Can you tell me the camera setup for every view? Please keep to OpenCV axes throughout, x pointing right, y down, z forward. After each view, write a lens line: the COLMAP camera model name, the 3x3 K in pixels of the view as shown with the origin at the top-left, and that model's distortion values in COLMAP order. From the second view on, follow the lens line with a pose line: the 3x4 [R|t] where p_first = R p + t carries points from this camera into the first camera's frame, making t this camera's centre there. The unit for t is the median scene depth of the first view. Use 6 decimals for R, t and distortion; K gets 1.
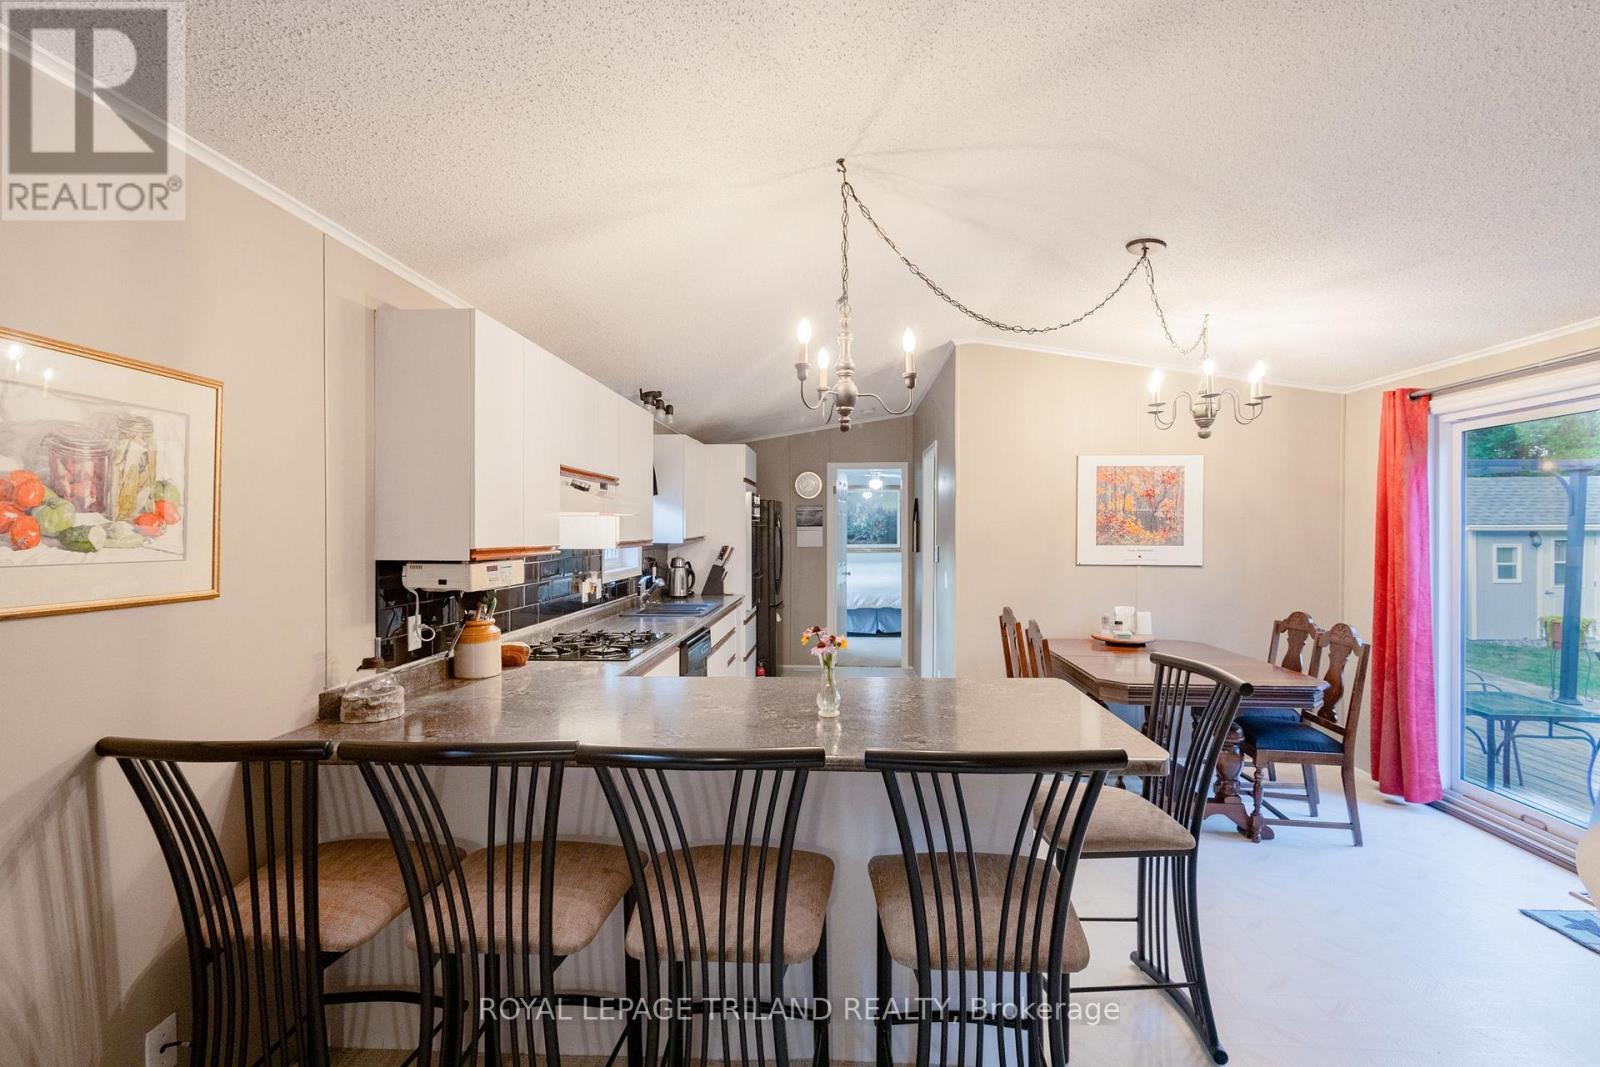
lens RADIAL K [[729.4, 0, 792.5], [0, 729.4, 535.4], [0, 0, 1]] dist [0.009573, 0.000624]
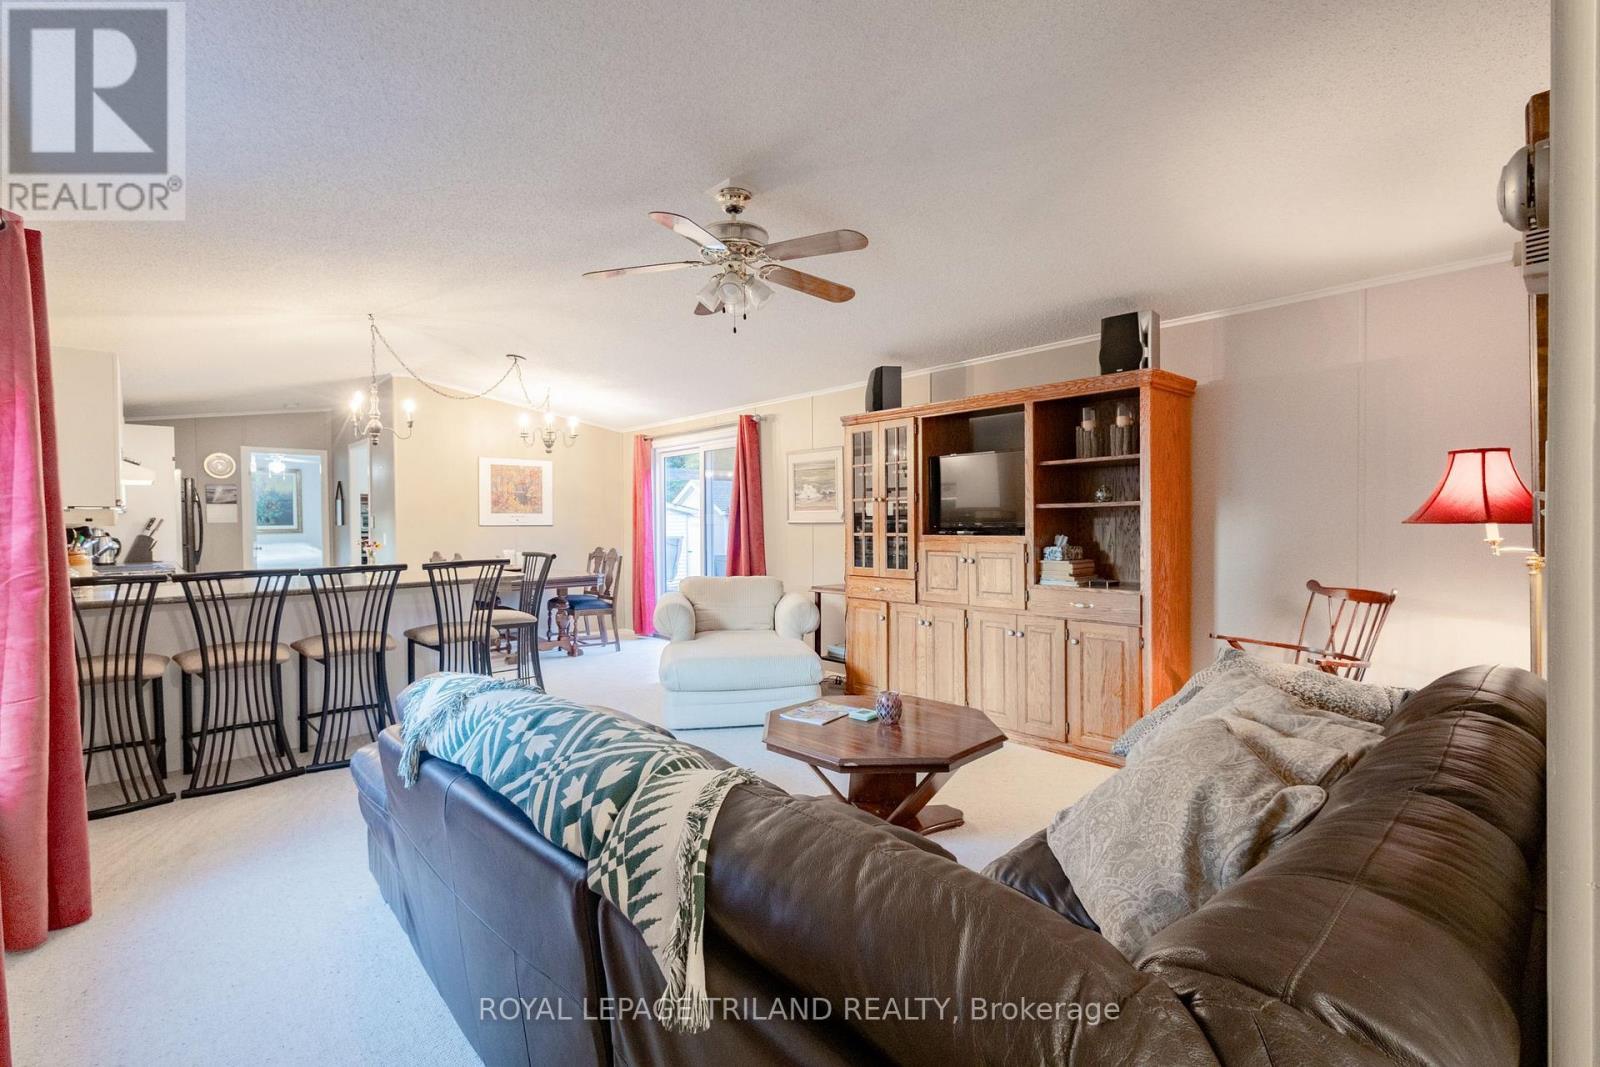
lens RADIAL K [[729.4, 0, 783.4], [0, 729.4, 534.9], [0, 0, 1]] dist [0.009573, 0.000624]
pose [[0.694831, -0.015743, 0.719000, -0.354825], [0.010365, 0.999876, 0.011876, 0.058343], [-0.719098, -0.000799, 0.694908, -0.698266]]
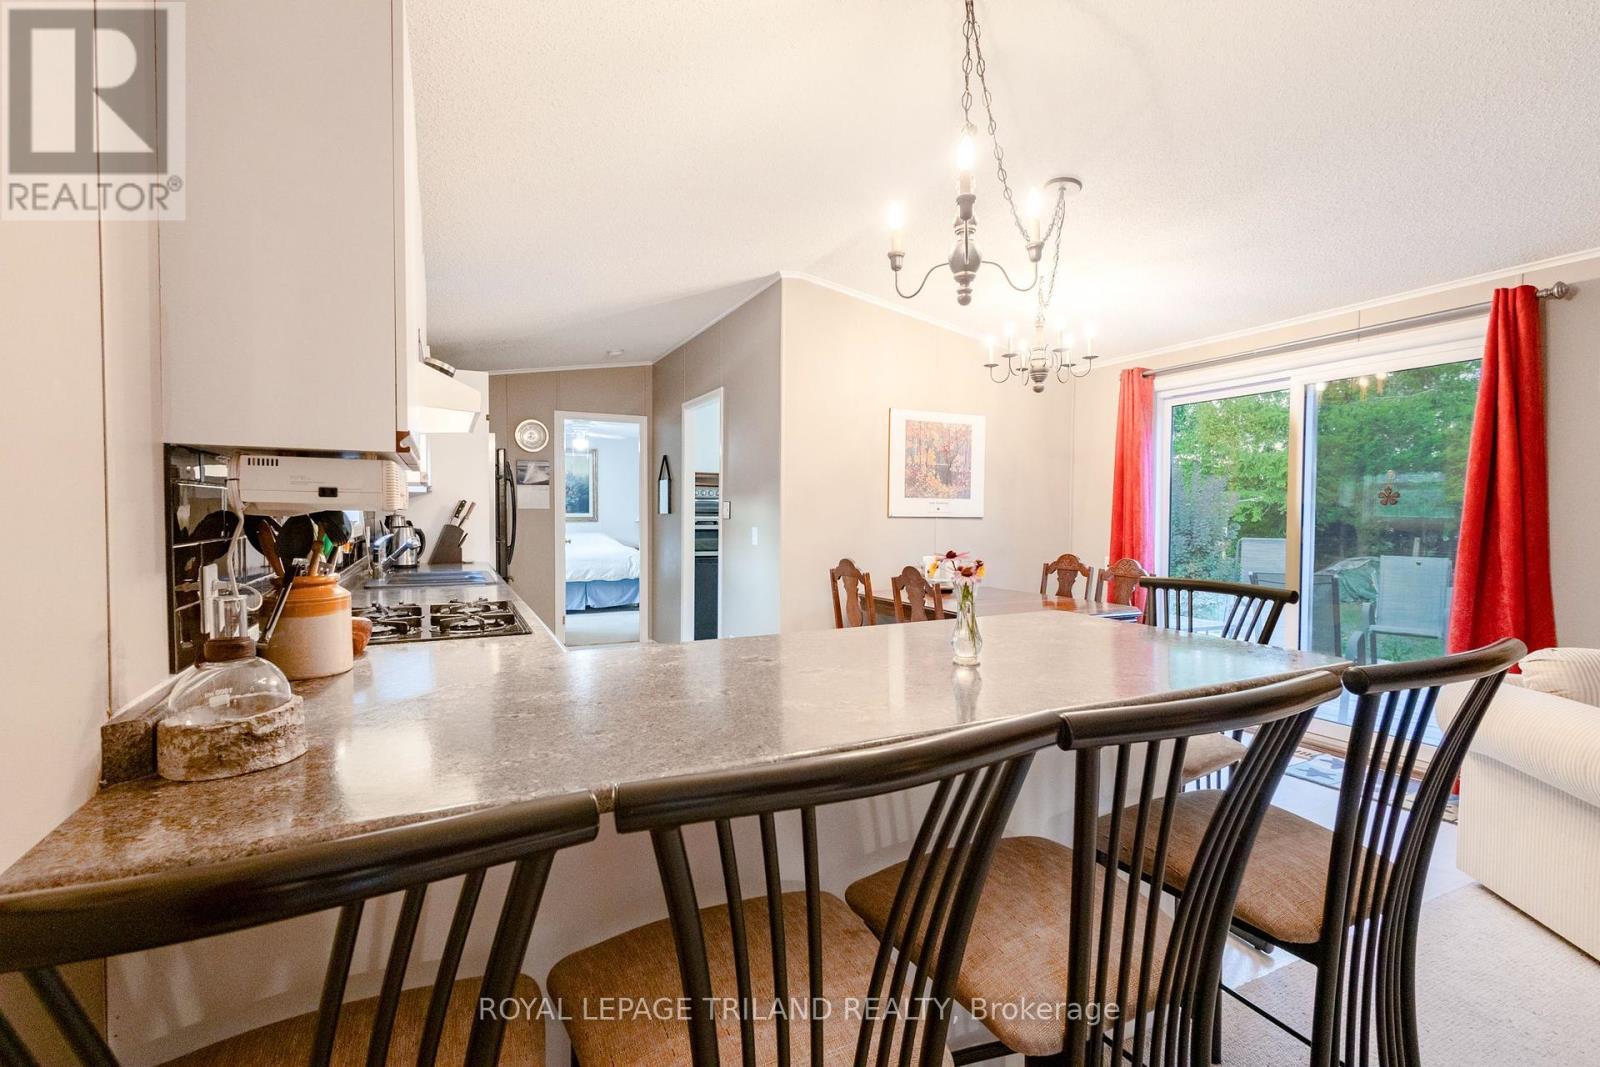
lens RADIAL K [[729.4, 0, 783.3], [0, 729.4, 528.4], [0, 0, 1]] dist [0.009573, 0.000624]
pose [[0.869156, -0.005438, 0.494507, -0.280710], [-0.001632, 0.999903, 0.013865, 0.050997], [-0.494534, -0.012858, 0.869063, 0.234225]]
